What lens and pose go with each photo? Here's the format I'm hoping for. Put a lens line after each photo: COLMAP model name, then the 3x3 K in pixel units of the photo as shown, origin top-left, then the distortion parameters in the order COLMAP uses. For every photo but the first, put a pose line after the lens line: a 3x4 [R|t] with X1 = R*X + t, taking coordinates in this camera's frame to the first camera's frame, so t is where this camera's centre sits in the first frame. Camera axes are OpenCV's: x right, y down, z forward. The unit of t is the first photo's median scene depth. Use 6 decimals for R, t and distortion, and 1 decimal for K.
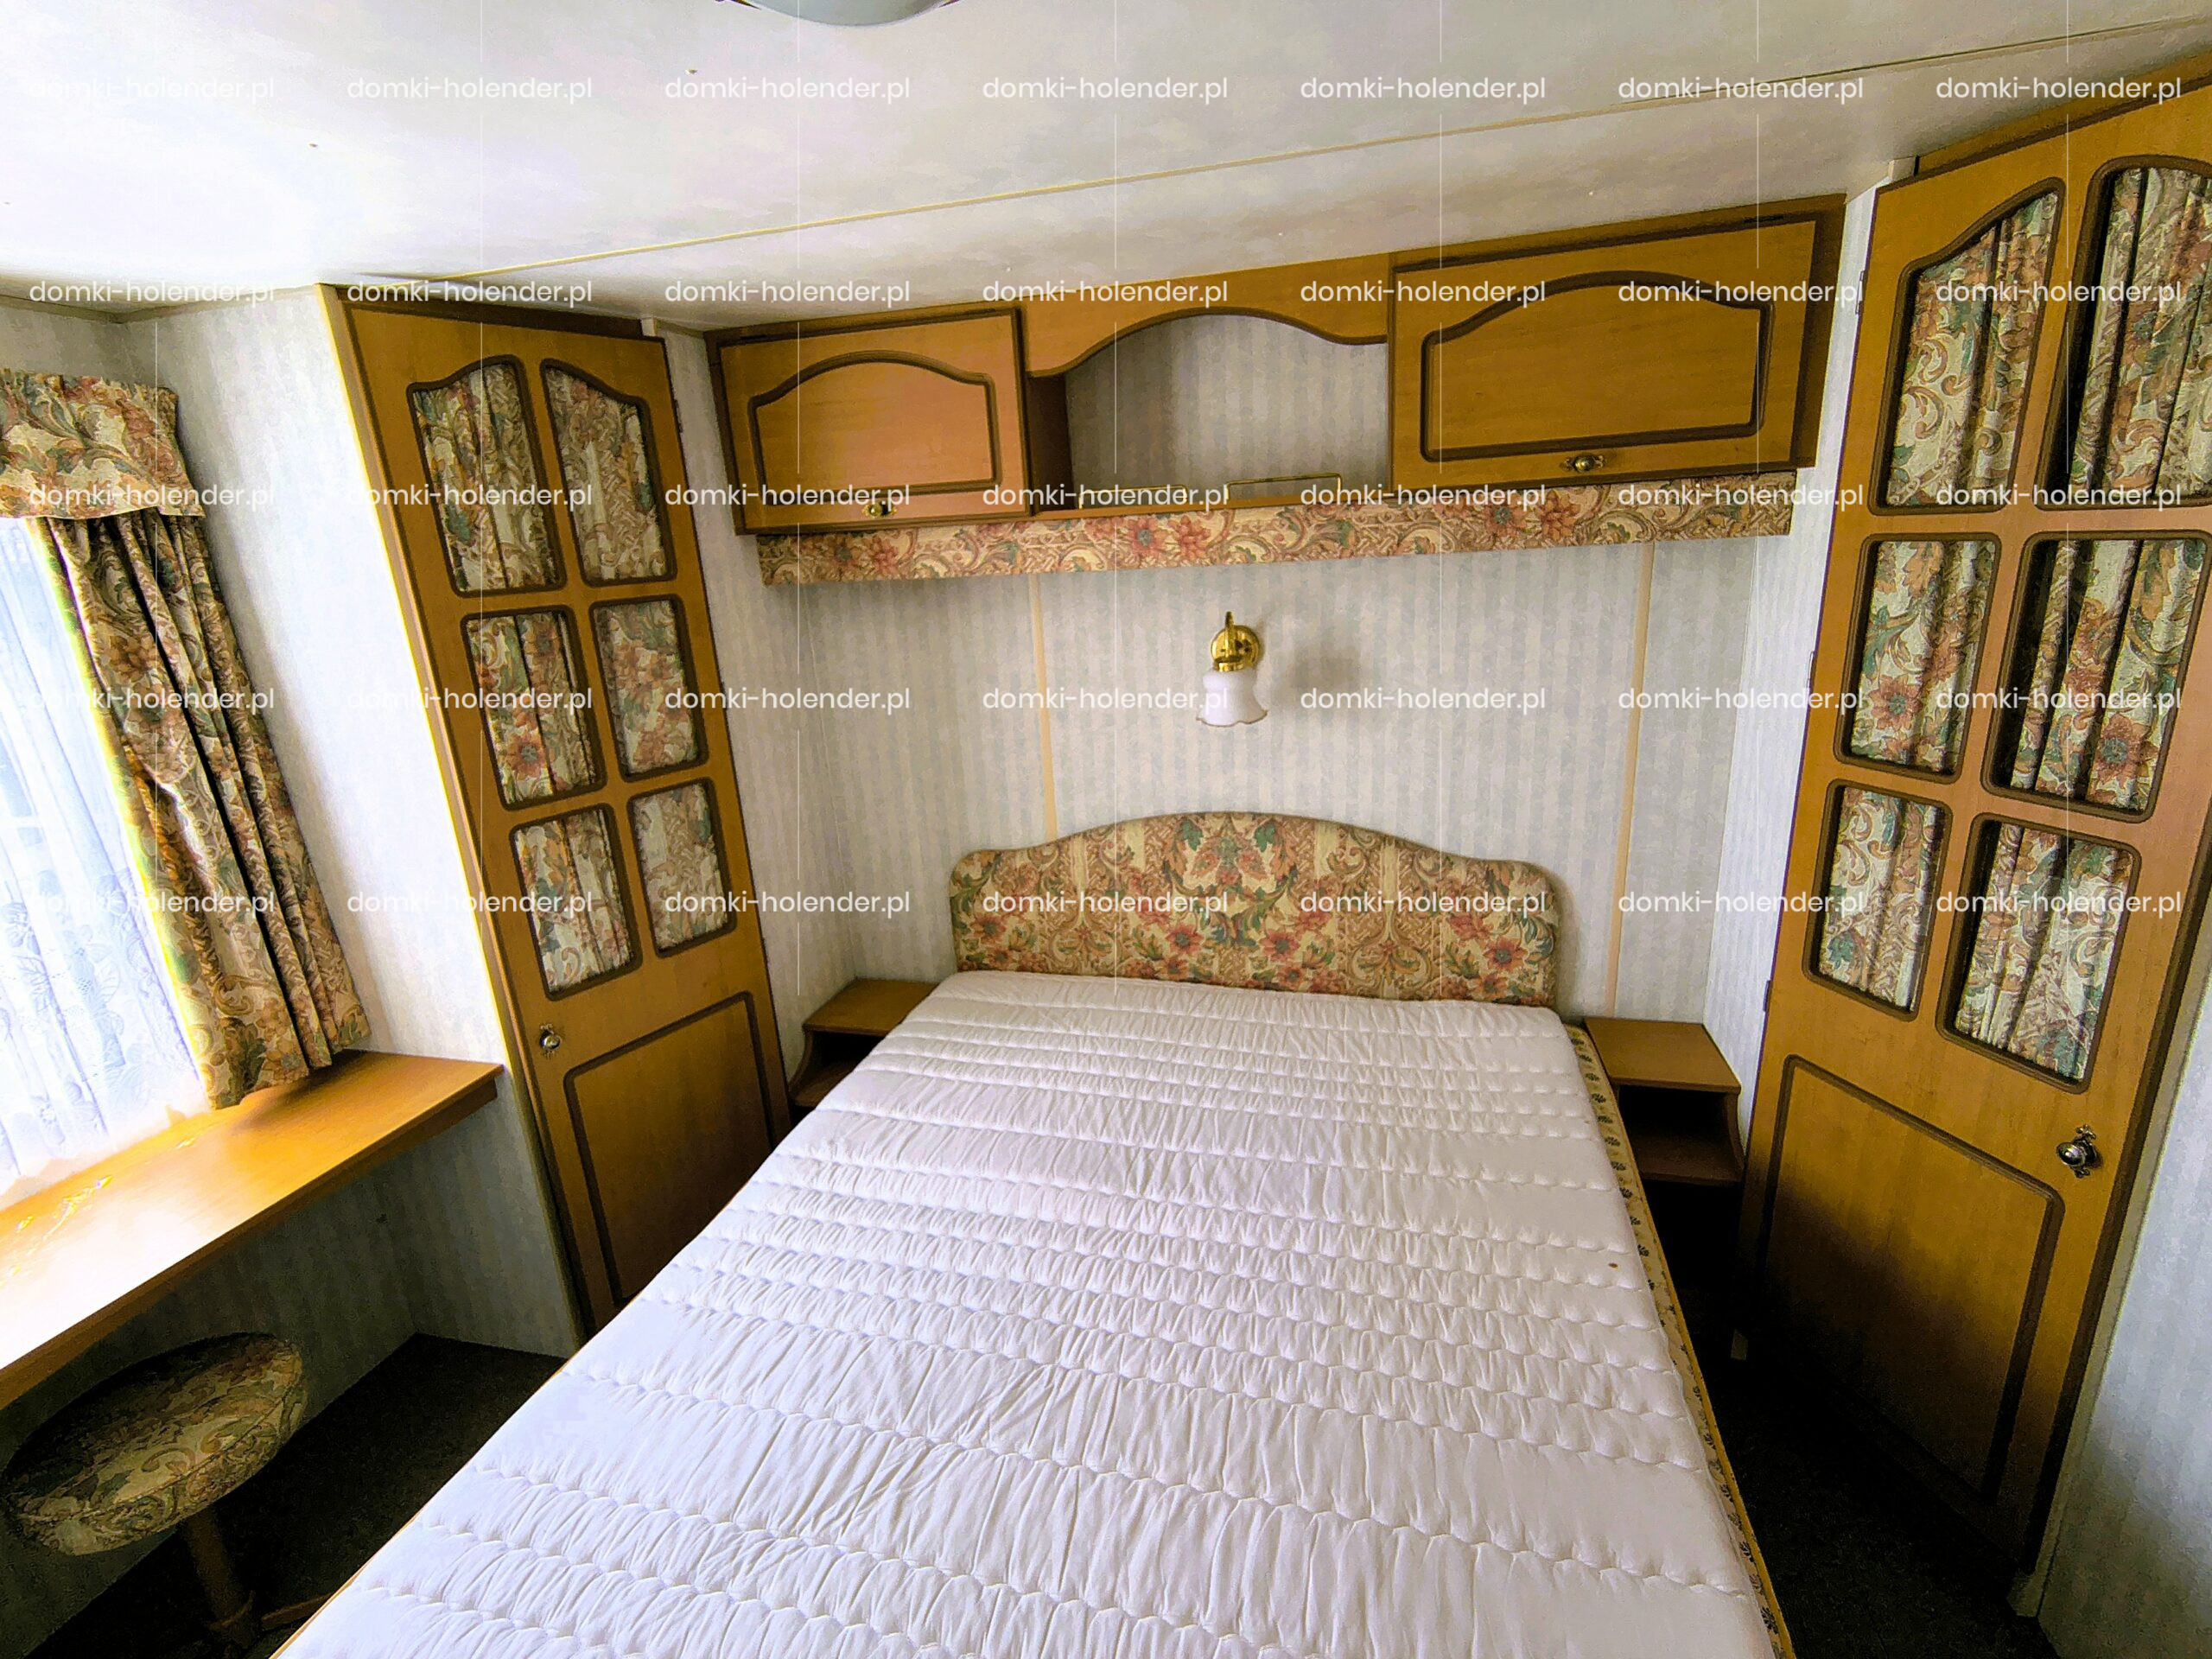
lens RADIAL K [[1035.4, 0, 1105.7], [0, 1035.4, 835.2], [0, 0, 1]] dist [-0.000577, 0.000922]
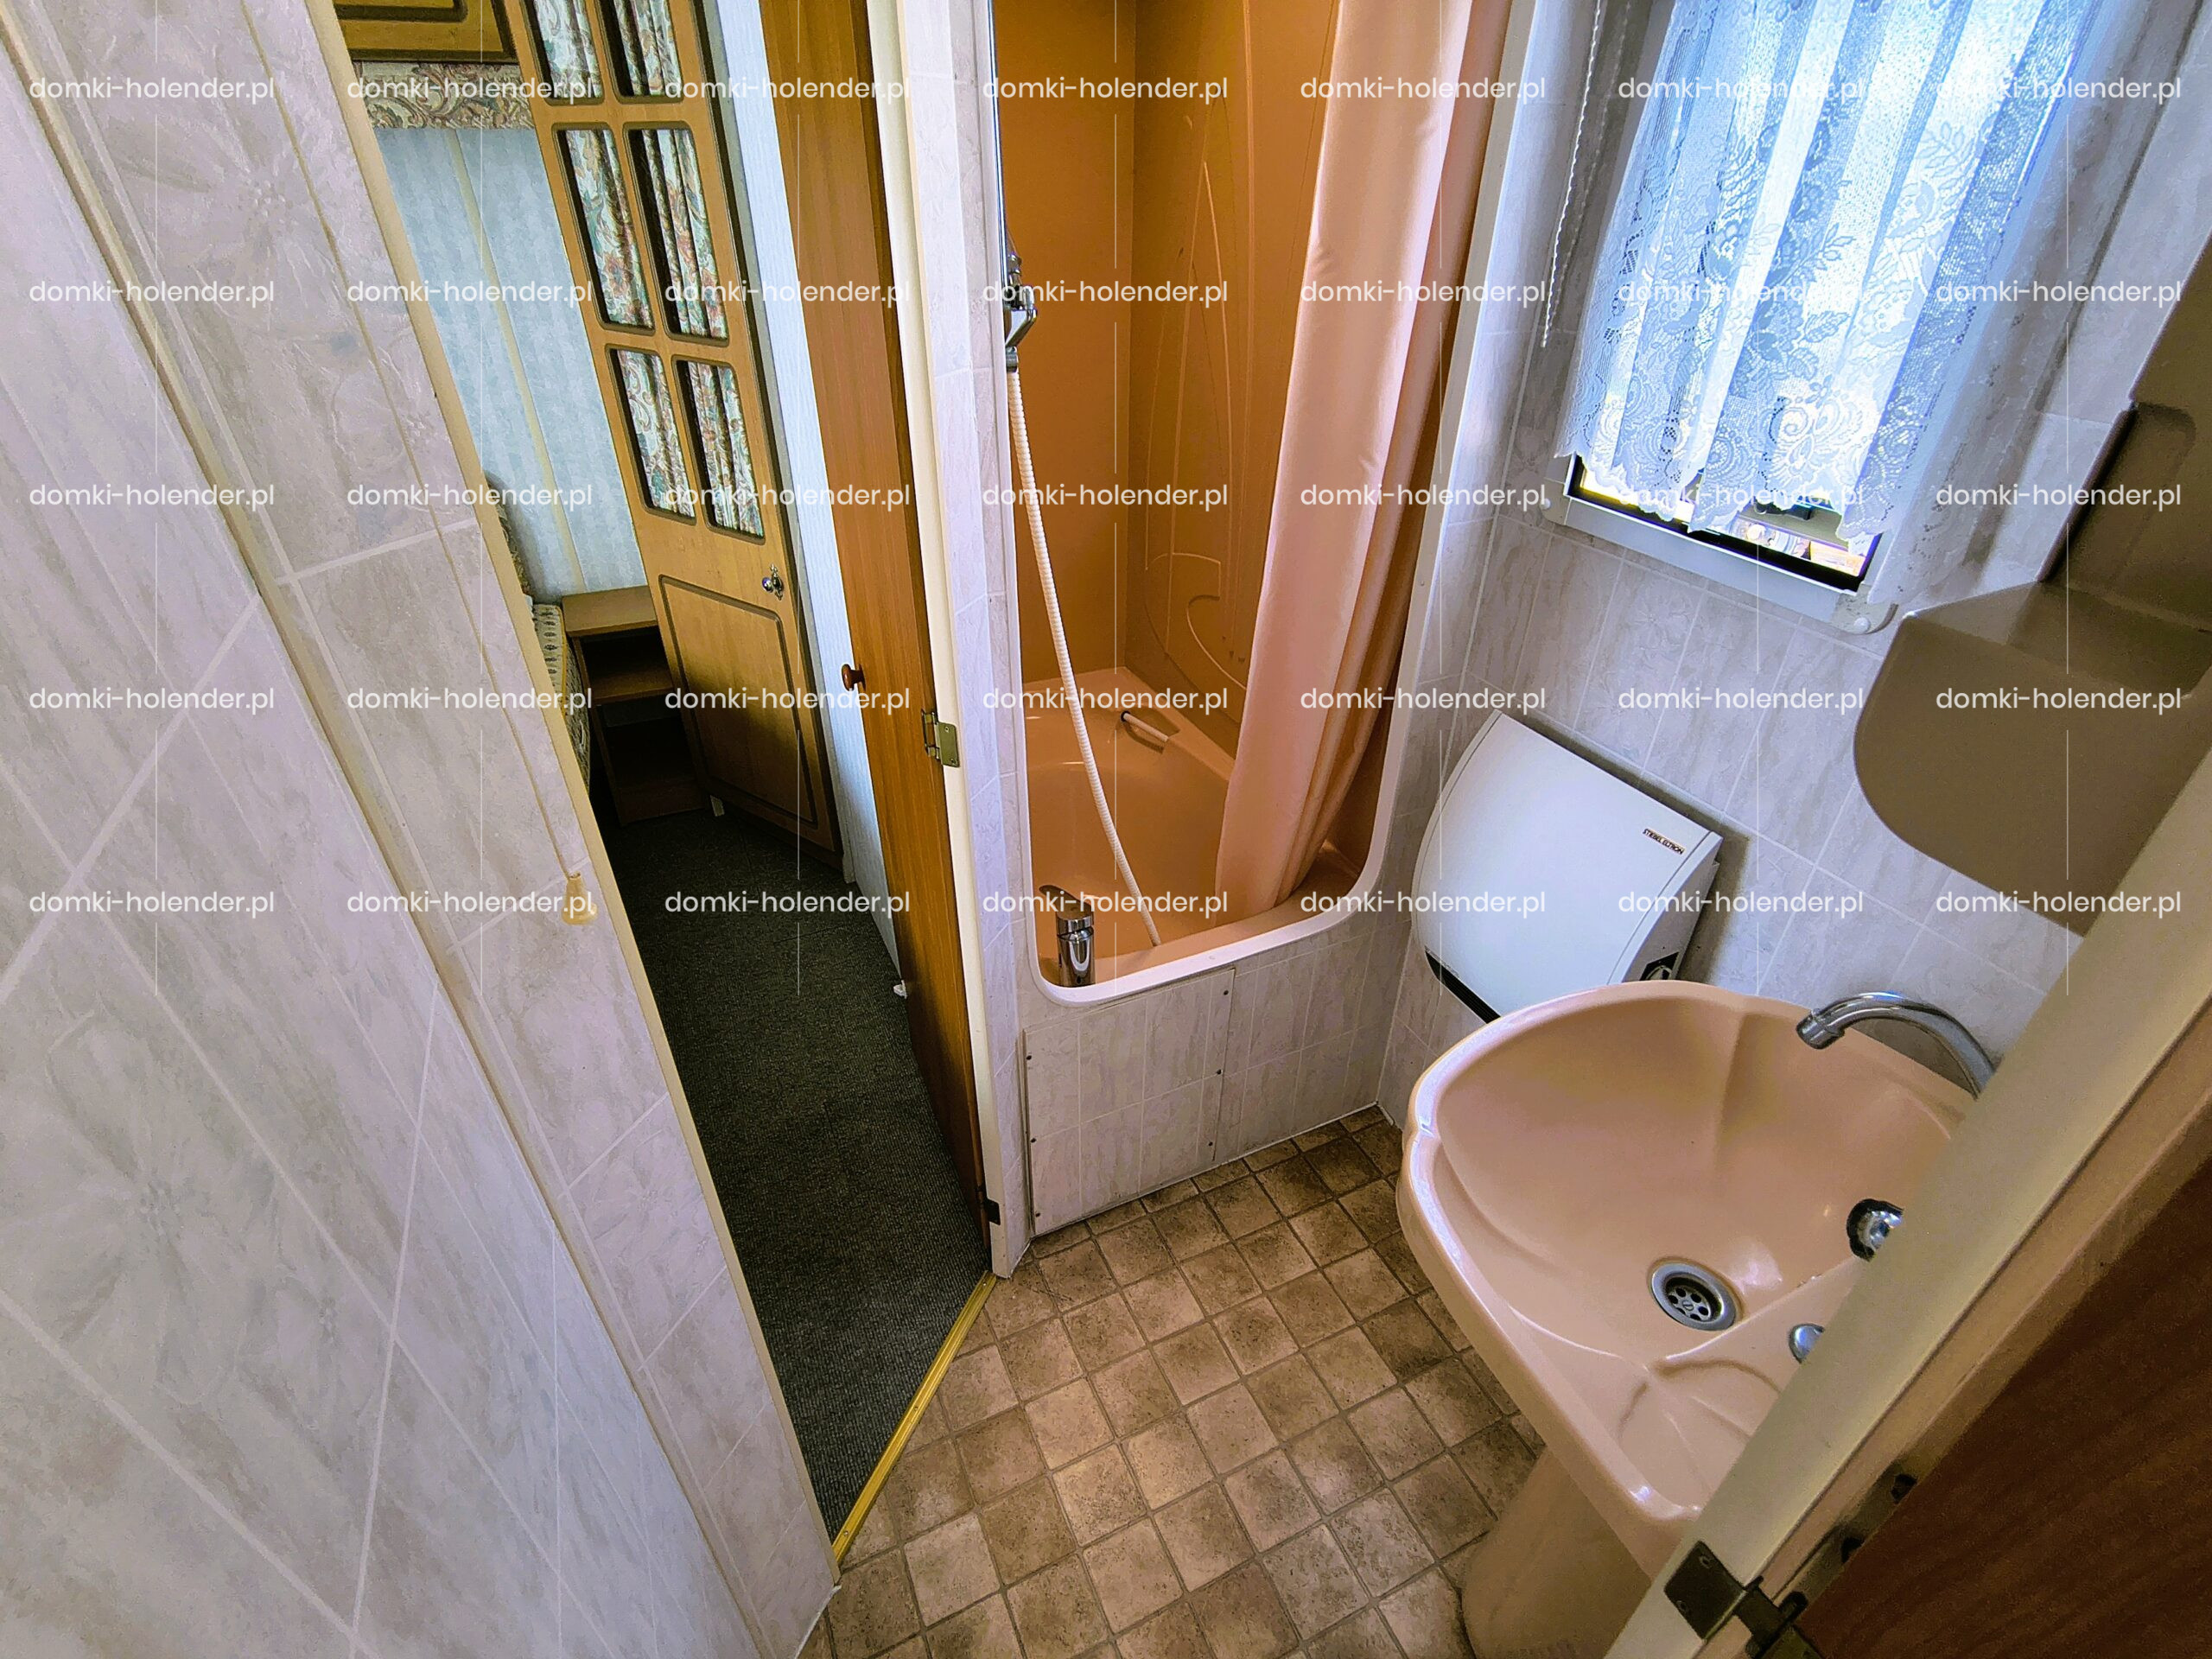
lens RADIAL K [[1035.4, 0, 1107.5], [0, 1035.4, 816.0], [0, 0, 1]] dist [-0.000577, 0.000922]
pose [[0.772740, -0.298886, 0.559947, 0.297197], [0.137470, 0.940061, 0.312070, 0.185506], [-0.619657, -0.164173, 0.767510, -0.478799]]
